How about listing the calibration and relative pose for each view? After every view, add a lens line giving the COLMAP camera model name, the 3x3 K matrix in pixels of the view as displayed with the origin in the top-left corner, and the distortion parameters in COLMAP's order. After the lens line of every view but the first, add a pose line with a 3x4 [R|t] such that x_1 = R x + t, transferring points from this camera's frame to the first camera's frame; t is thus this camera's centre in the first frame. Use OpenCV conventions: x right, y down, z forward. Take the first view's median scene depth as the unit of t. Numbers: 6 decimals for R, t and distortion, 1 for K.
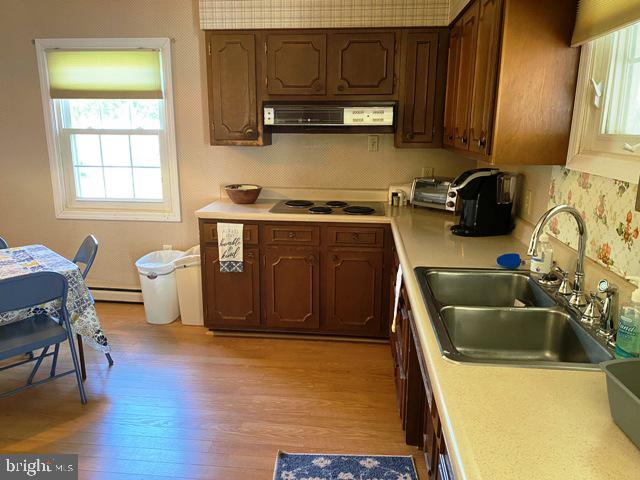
lens RADIAL K [[489.5, 0, 316.6], [0, 489.5, 239.1], [0, 0, 1]] dist [0.093796, -0.156868]
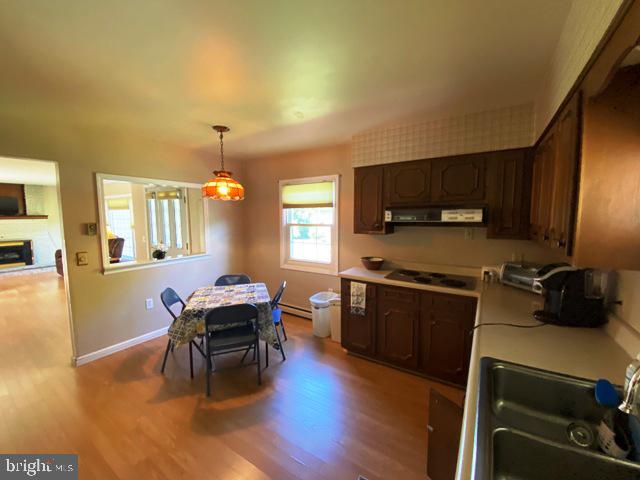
lens RADIAL K [[257.9, 0, 319.4], [0, 257.9, 238.3], [0, 0, 1]] dist [0.031435, -0.026353]
pose [[0.885791, 0.030353, -0.463091, 0.090986], [-0.096775, 0.988003, -0.120352, -0.060358], [0.453882, 0.151422, 0.878101, 0.190611]]
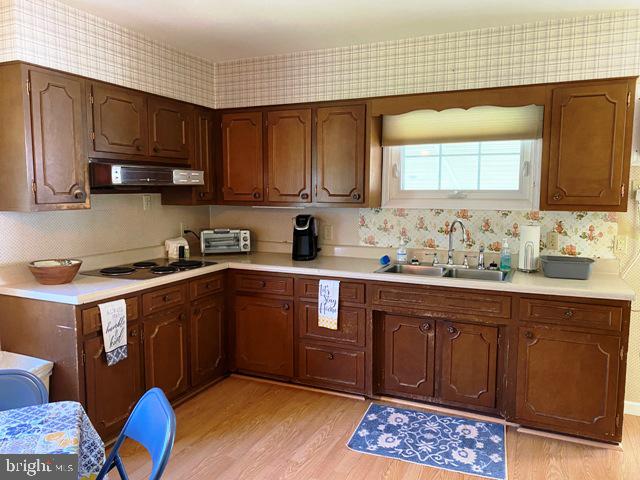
lens RADIAL K [[480.5, 0, 320.0], [0, 480.5, 240.0], [0, 0, 1]] dist [0.103141, -0.139378]
pose [[0.320301, -0.103309, 0.941666, -0.809600], [0.216832, 0.975641, 0.033283, -0.083420], [-0.922167, 0.193522, 0.334900, 0.382991]]
